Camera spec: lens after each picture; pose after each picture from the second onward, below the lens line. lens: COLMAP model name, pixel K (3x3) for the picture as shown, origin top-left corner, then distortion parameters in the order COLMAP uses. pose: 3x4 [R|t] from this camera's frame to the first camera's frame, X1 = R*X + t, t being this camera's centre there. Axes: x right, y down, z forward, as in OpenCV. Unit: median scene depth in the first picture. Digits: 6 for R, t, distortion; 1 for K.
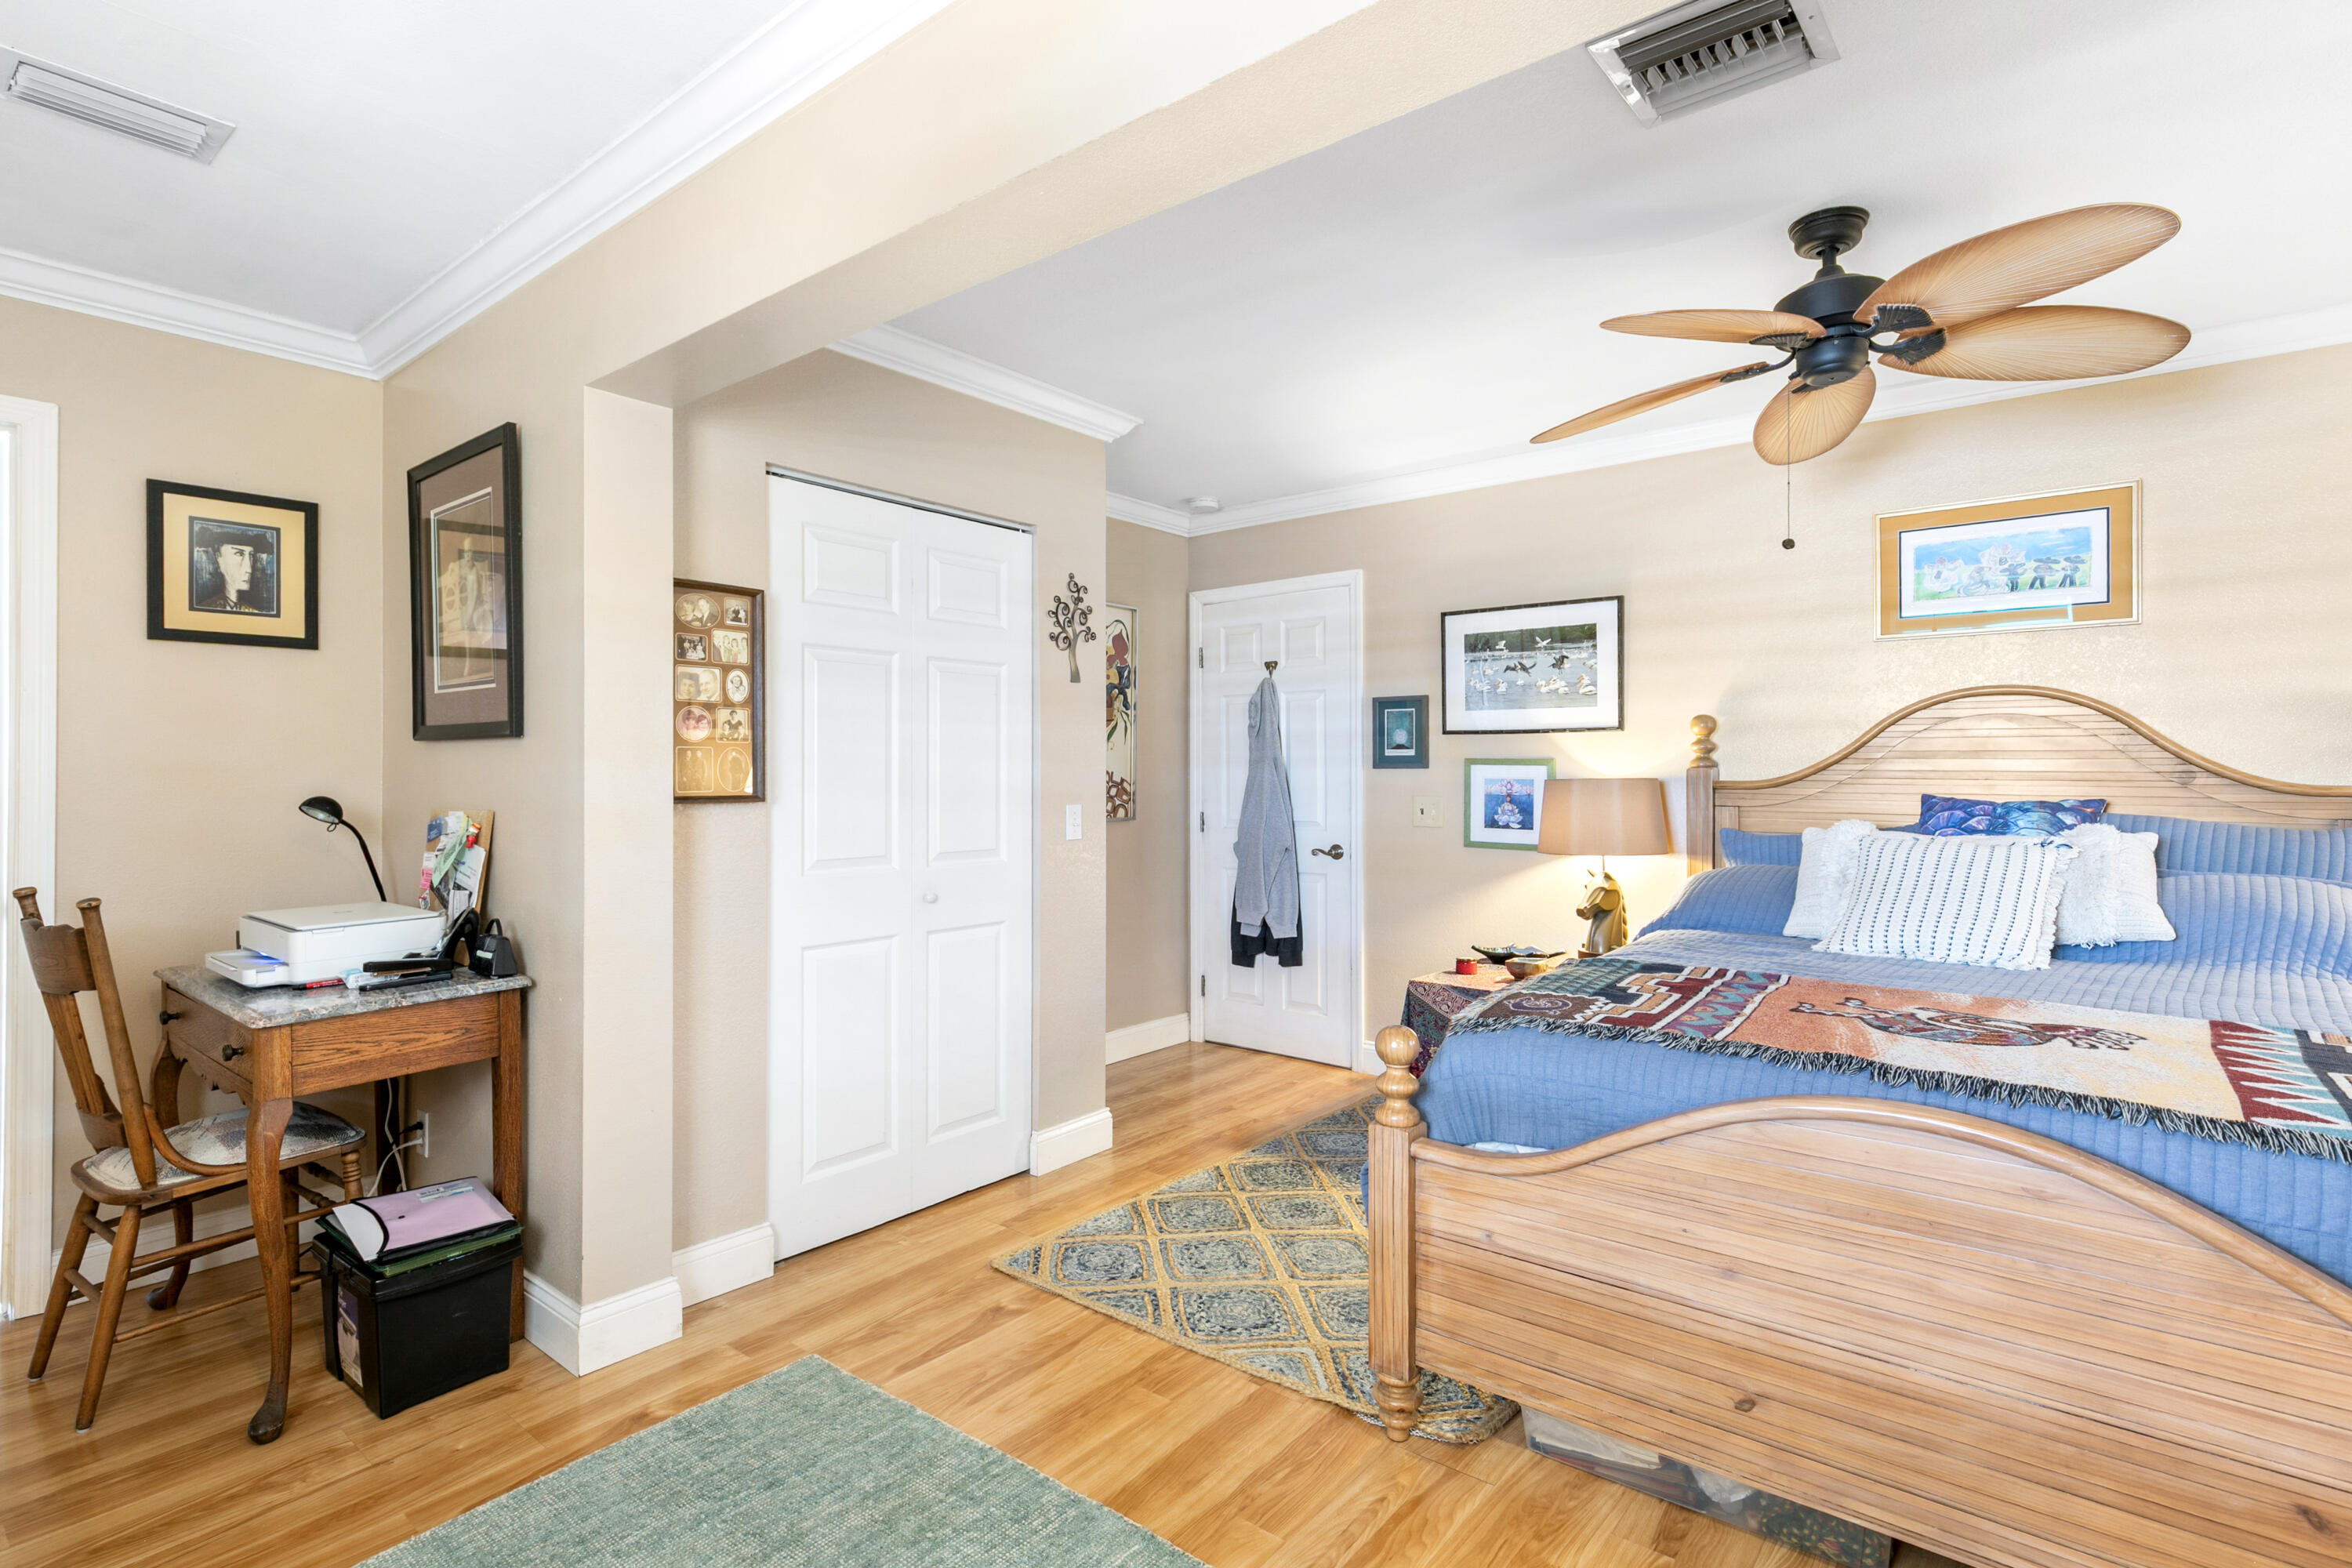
lens RADIAL K [[1128.9, 0, 1180.4], [0, 1128.9, 780.1], [0, 0, 1]] dist [0.005470, 0.001780]
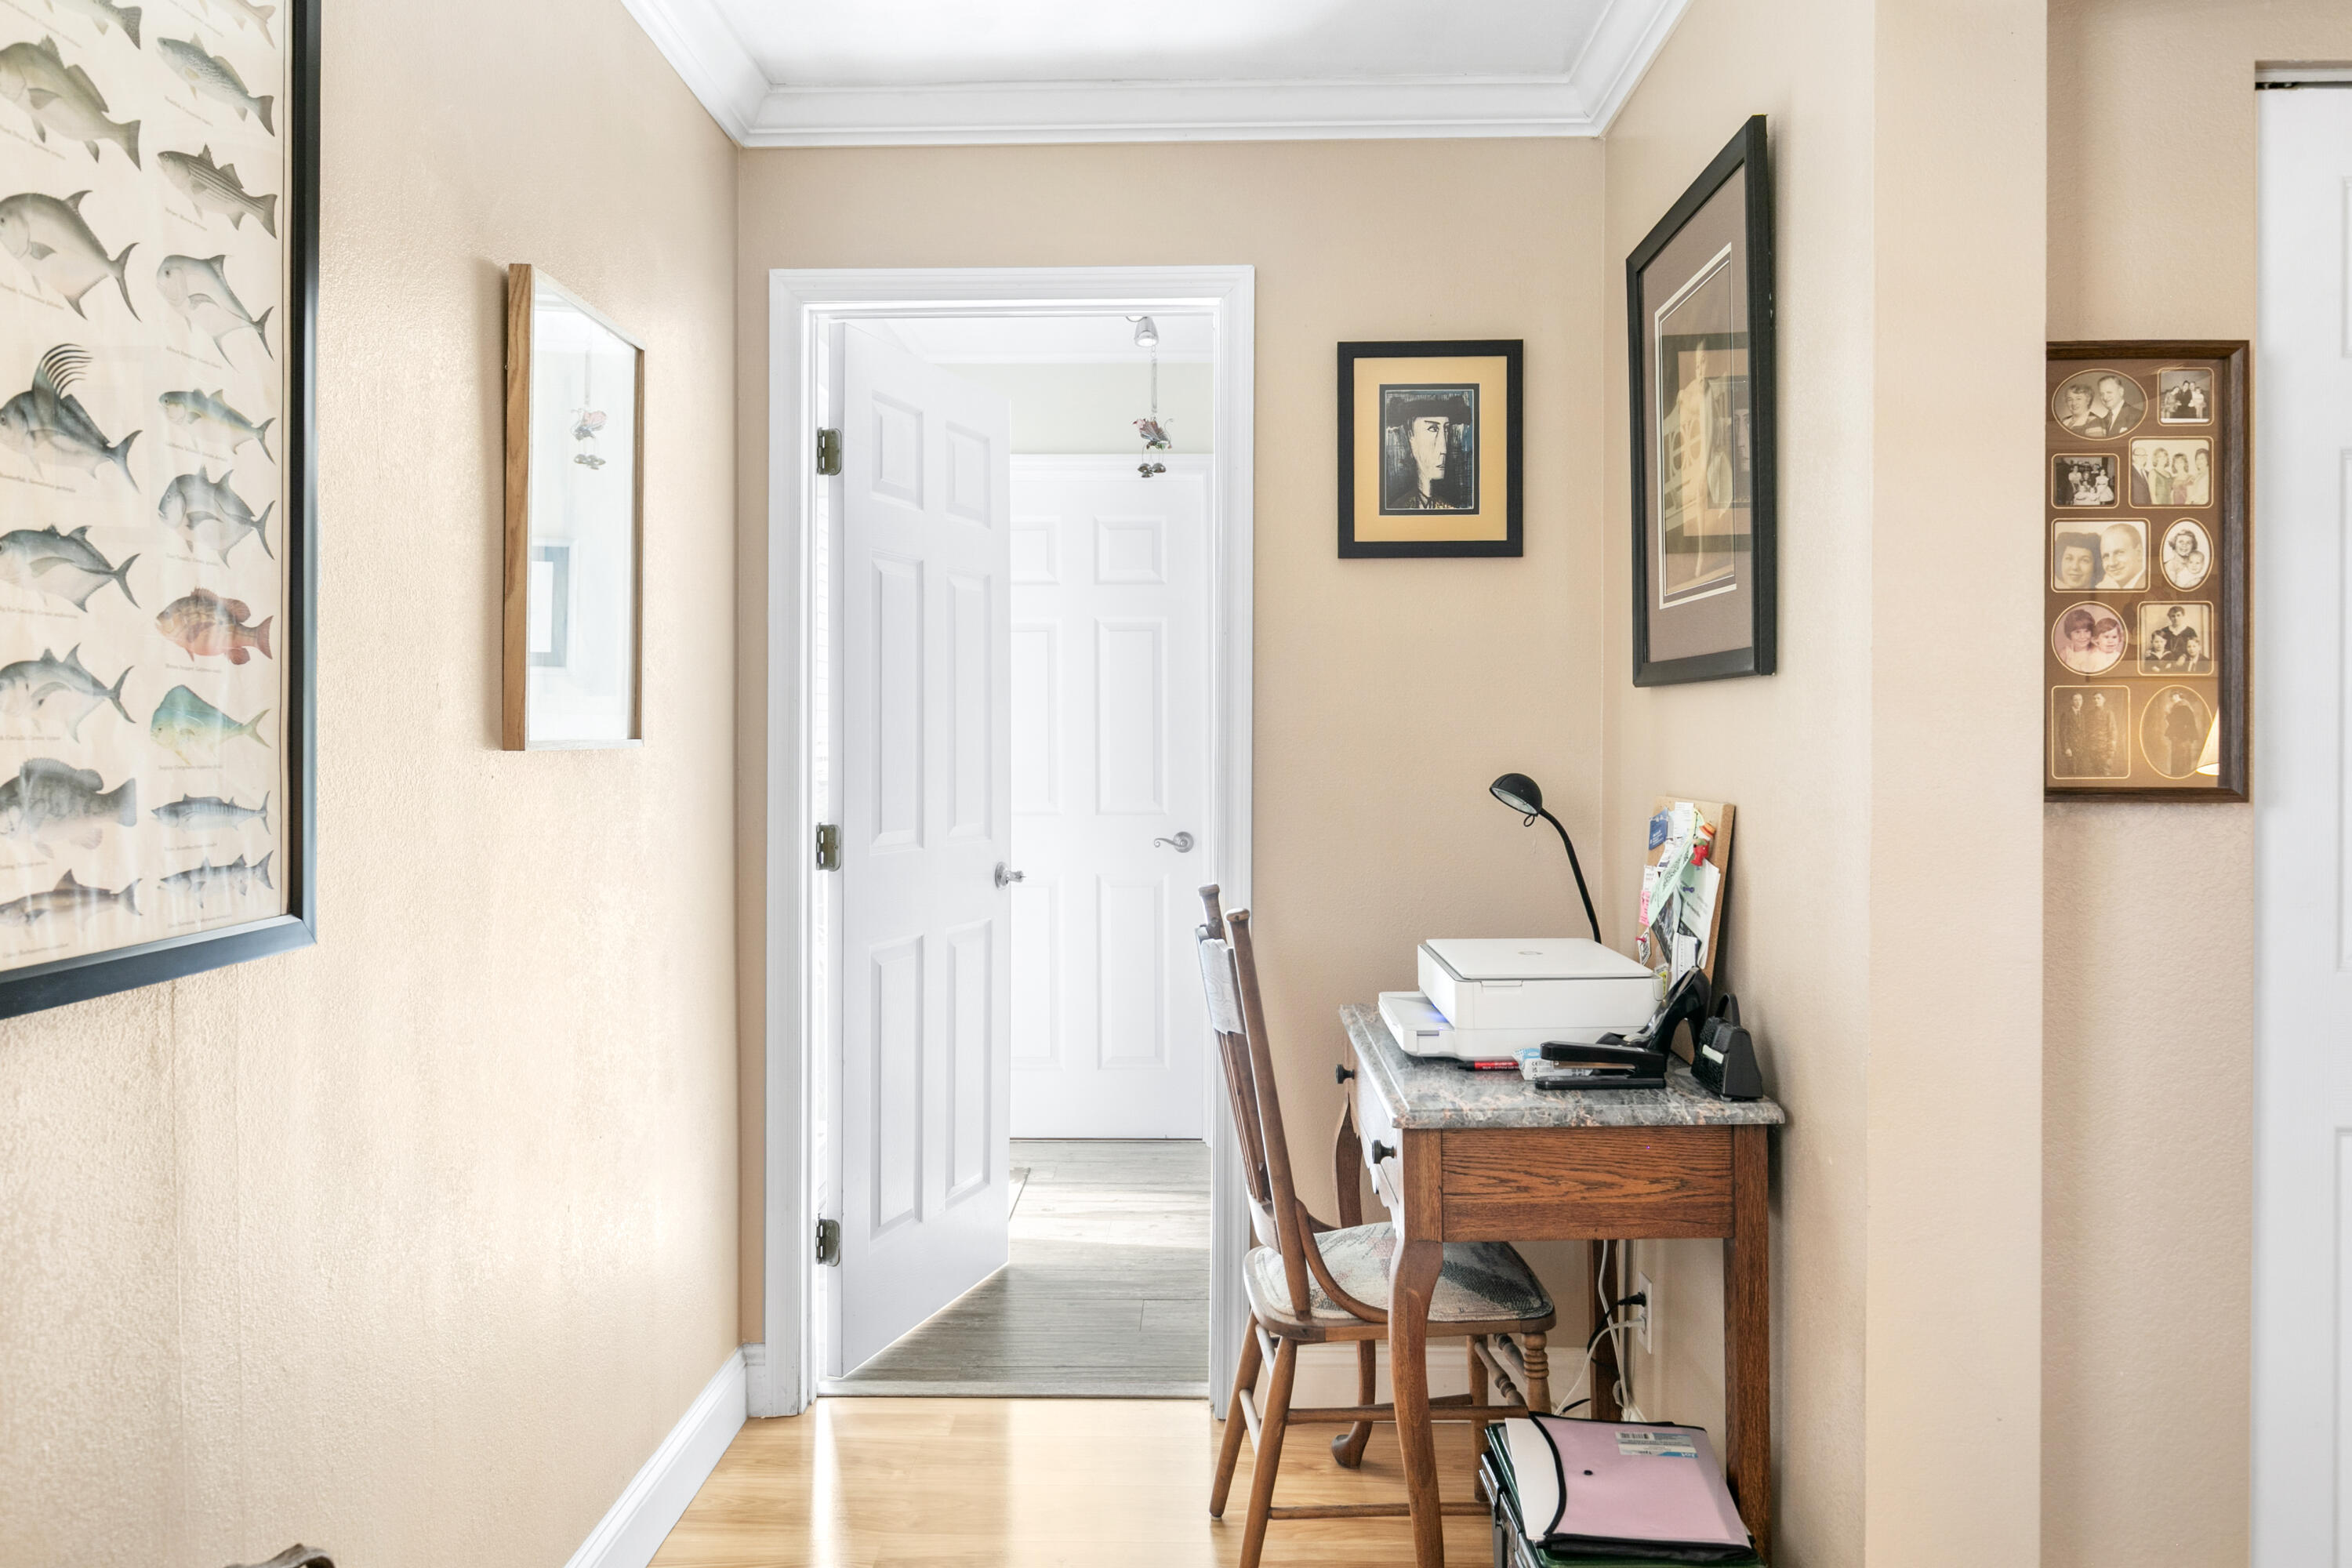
lens RADIAL K [[1692.9, 0, 1213.7], [0, 1692.9, 734.1], [0, 0, 1]] dist [0.003565, -0.004808]
pose [[0.626932, 0.000061, -0.779074, -0.094631], [-0.007831, 0.999950, -0.006223, -0.001106], [0.779035, 0.010002, 0.626901, 0.239067]]
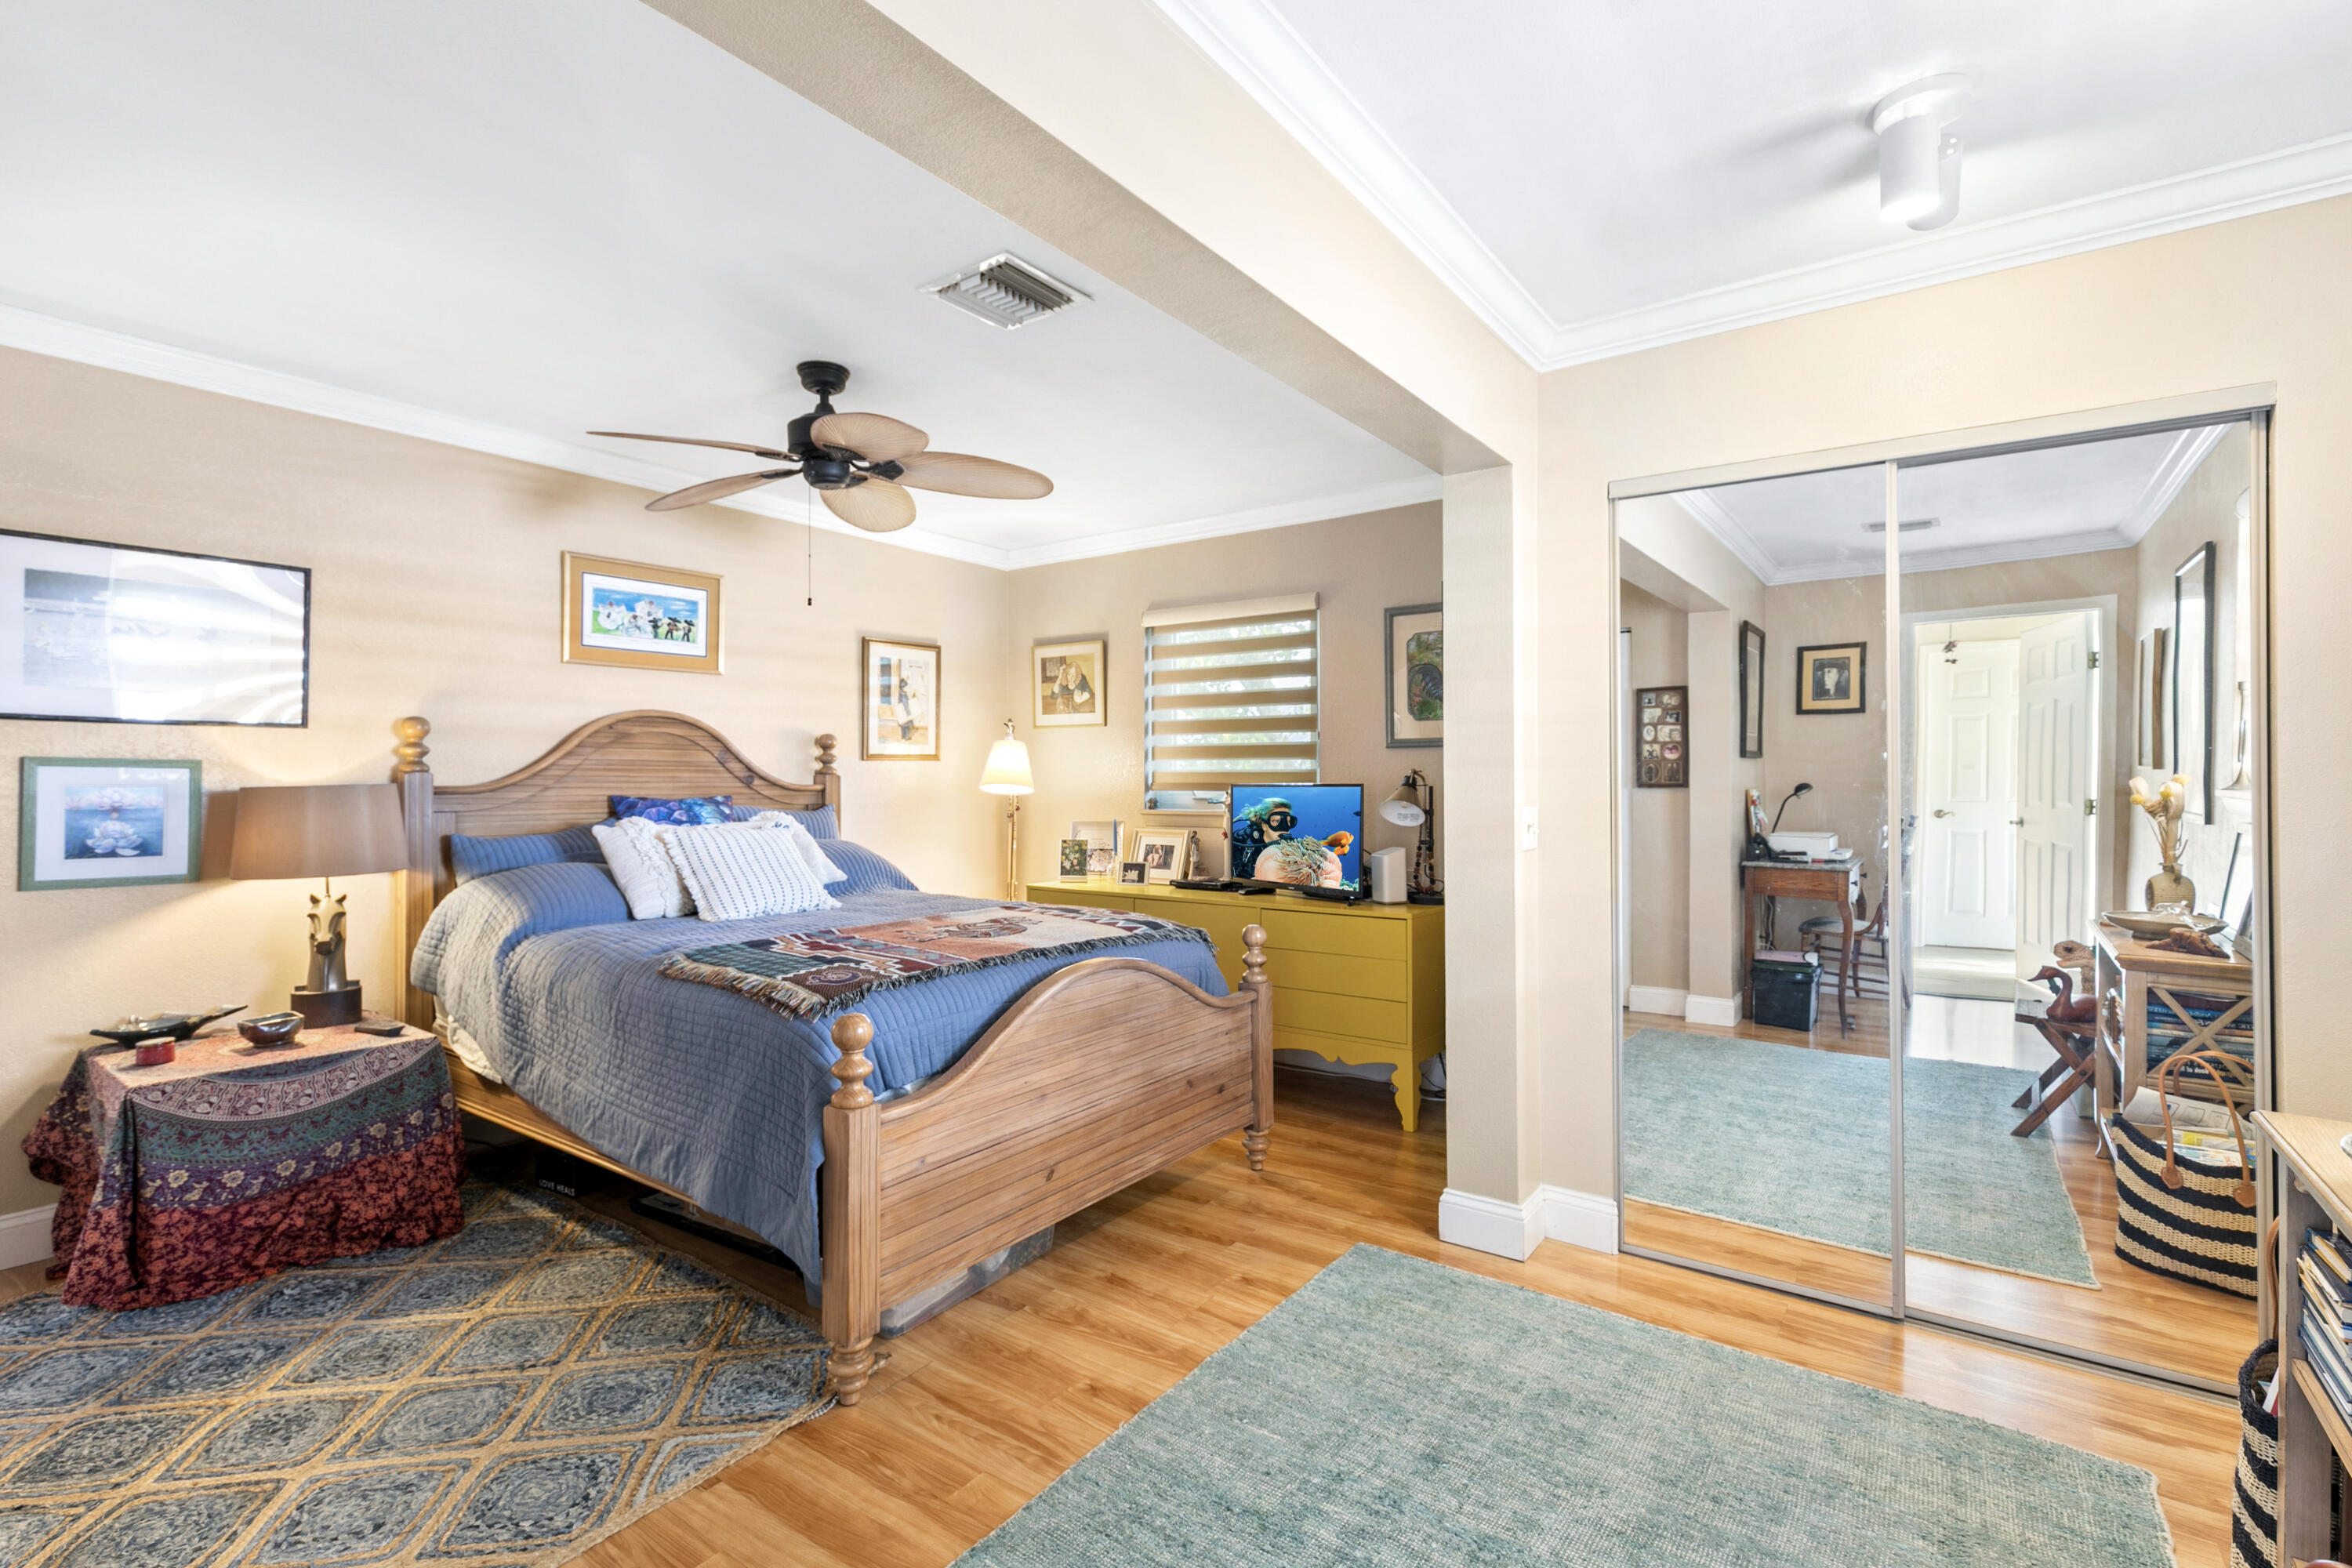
lens RADIAL K [[1067.3, 0, 1168.4], [0, 1067.3, 777.4], [0, 0, 1]] dist [0.004352, -0.001891]
pose [[-0.045279, 0.000302, 0.998974, -4.965815], [0.008607, 0.999963, 0.000087, -0.014640], [-0.998937, 0.008602, -0.045280, 4.478543]]
